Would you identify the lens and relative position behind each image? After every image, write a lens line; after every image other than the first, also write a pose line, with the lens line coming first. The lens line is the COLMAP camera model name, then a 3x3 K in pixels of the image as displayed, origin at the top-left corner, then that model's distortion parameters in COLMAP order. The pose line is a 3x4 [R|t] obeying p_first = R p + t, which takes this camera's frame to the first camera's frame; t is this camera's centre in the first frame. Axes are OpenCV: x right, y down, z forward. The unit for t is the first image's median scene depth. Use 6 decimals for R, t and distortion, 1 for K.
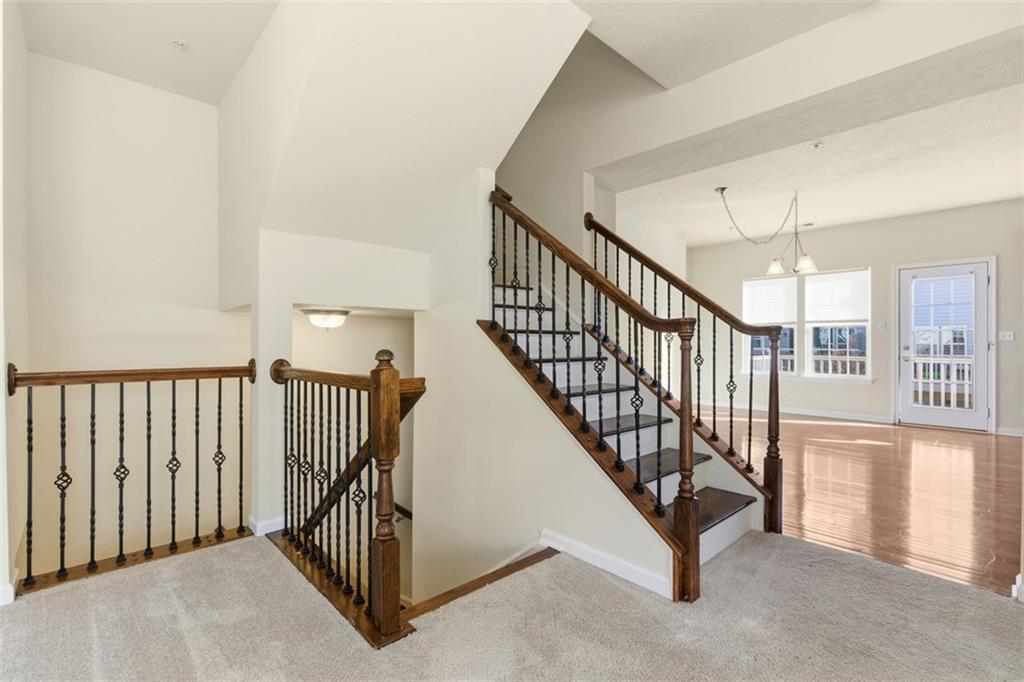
lens RADIAL K [[473.1, 0, 516.0], [0, 473.1, 339.9], [0, 0, 1]] dist [0.001327, 0.000805]
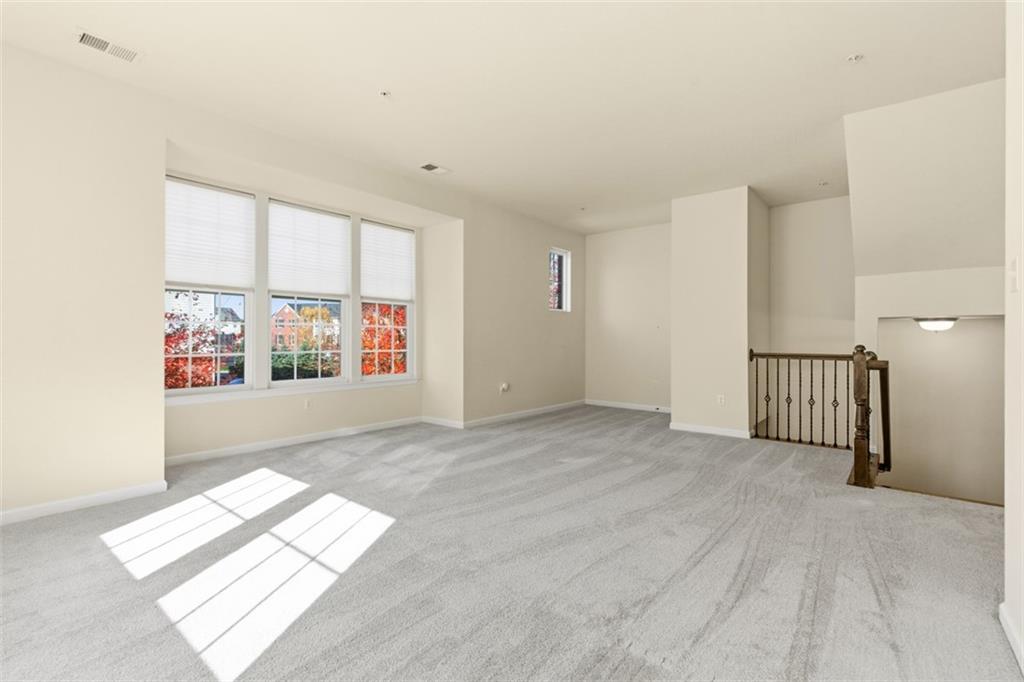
lens RADIAL K [[473.1, 0, 501.2], [0, 473.1, 337.5], [0, 0, 1]] dist [0.001327, 0.000805]
pose [[0.110534, -0.001652, -0.993871, 1.052062], [0.000085, 0.999999, -0.001653, -0.005796], [0.993872, 0.000098, 0.110534, -0.498545]]
